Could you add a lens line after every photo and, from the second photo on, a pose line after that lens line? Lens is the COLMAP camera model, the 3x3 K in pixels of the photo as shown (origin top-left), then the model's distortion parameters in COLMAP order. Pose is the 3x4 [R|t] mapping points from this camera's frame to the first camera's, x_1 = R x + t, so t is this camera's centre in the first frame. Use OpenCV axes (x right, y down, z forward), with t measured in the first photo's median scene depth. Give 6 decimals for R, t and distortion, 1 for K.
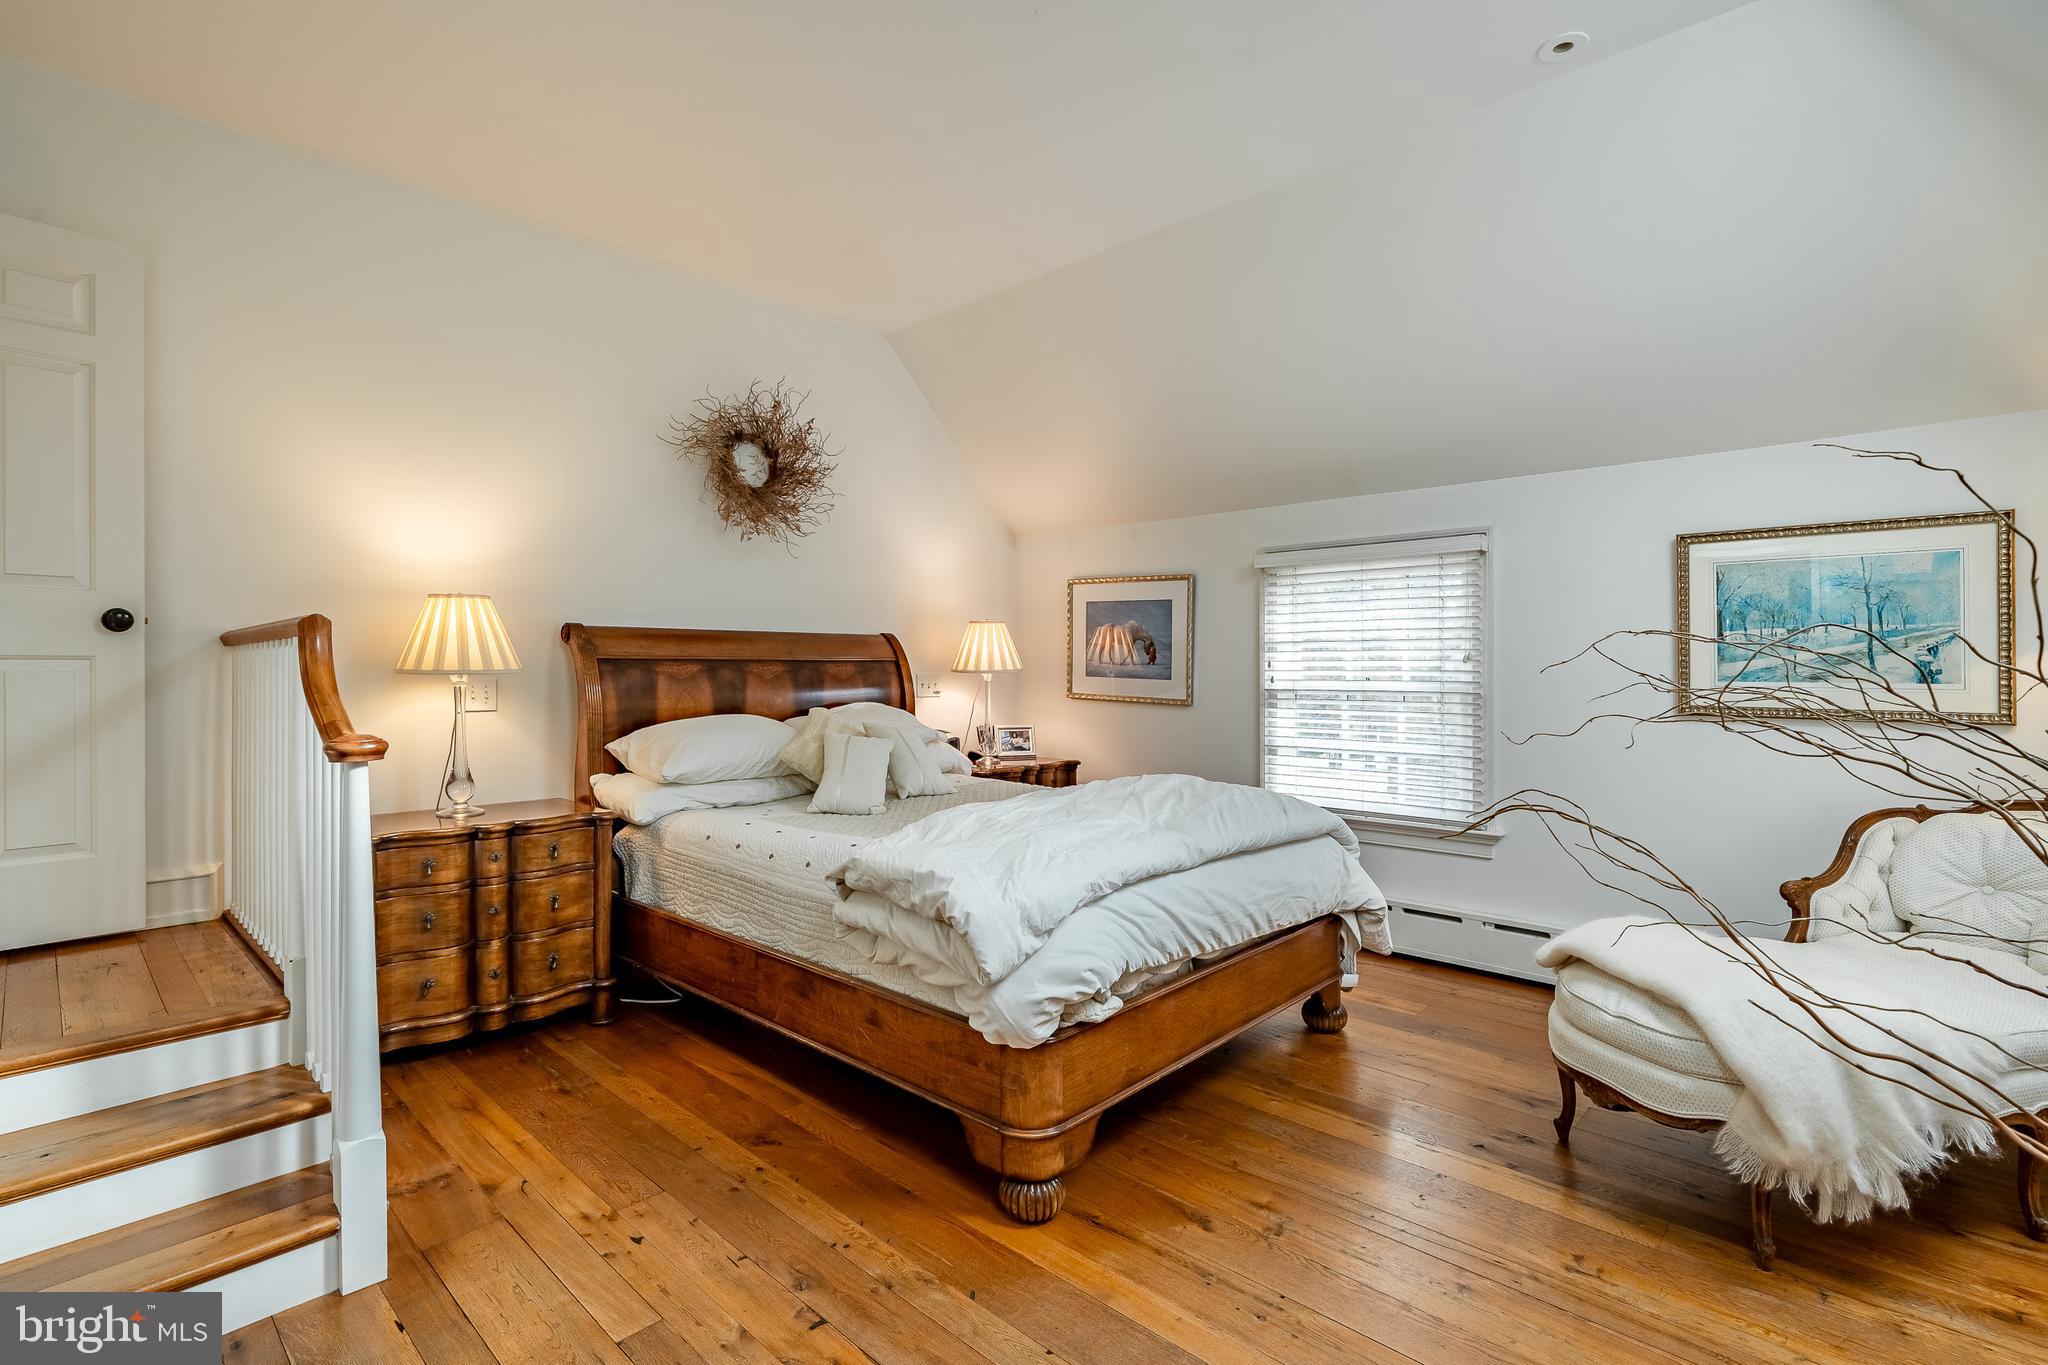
lens RADIAL K [[942.0, 0, 1021.1], [0, 942.0, 664.2], [0, 0, 1]] dist [0.000735, -0.000775]
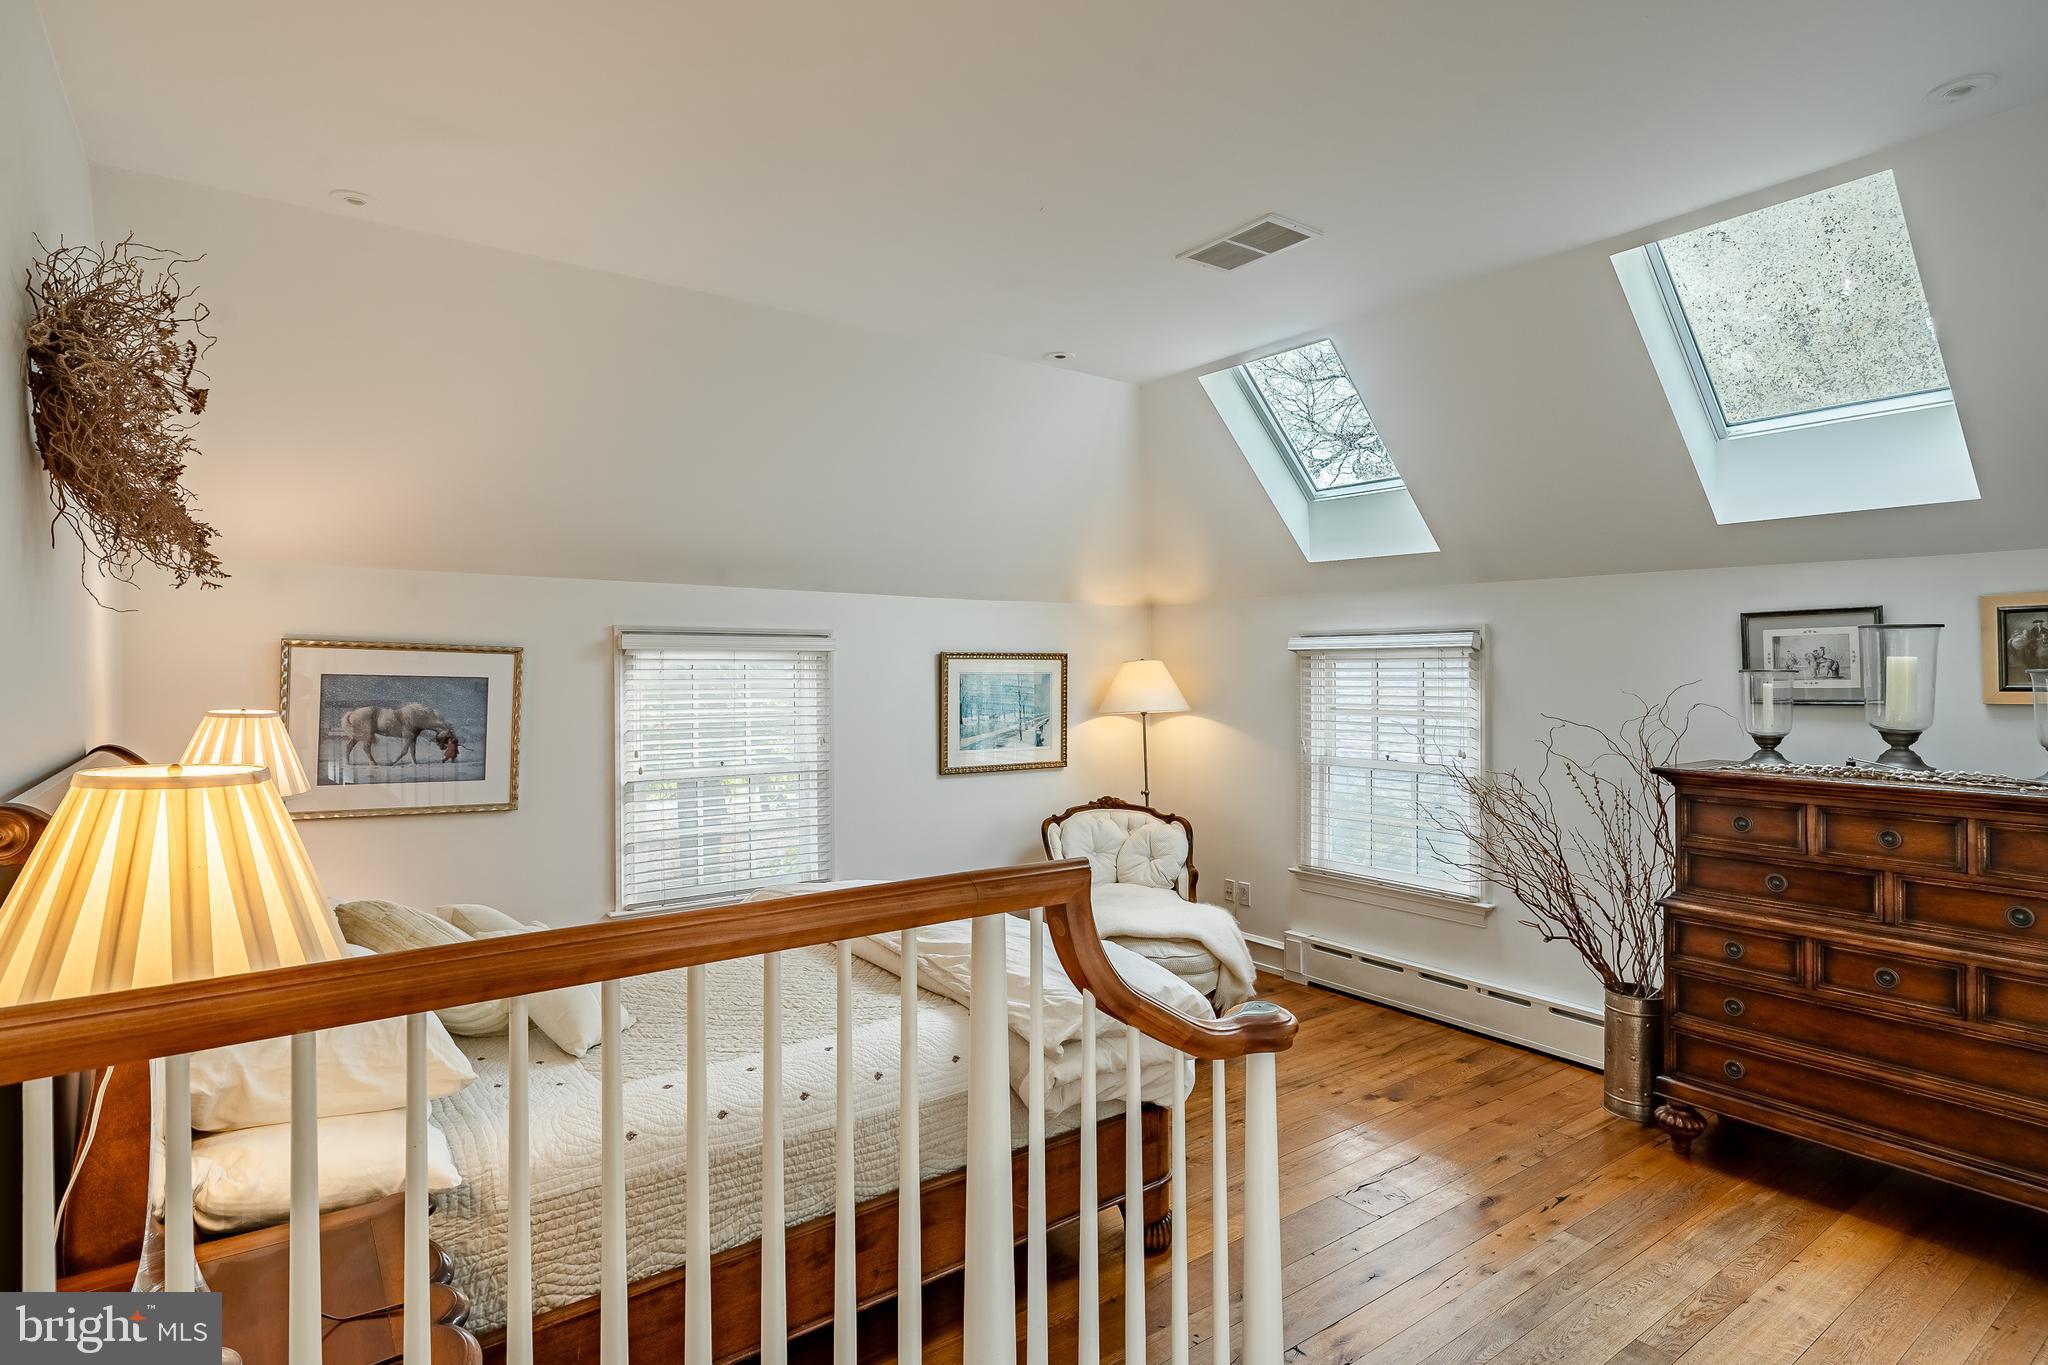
lens RADIAL K [[1091.1, 0, 1021.3], [0, 1091.1, 676.8], [0, 0, 1]] dist [-0.002634, -0.000164]
pose [[0.171541, -0.003623, 0.985170, -0.707849], [0.001159, 0.999993, 0.003476, -0.077325], [-0.985176, 0.000546, 0.171544, 0.438740]]
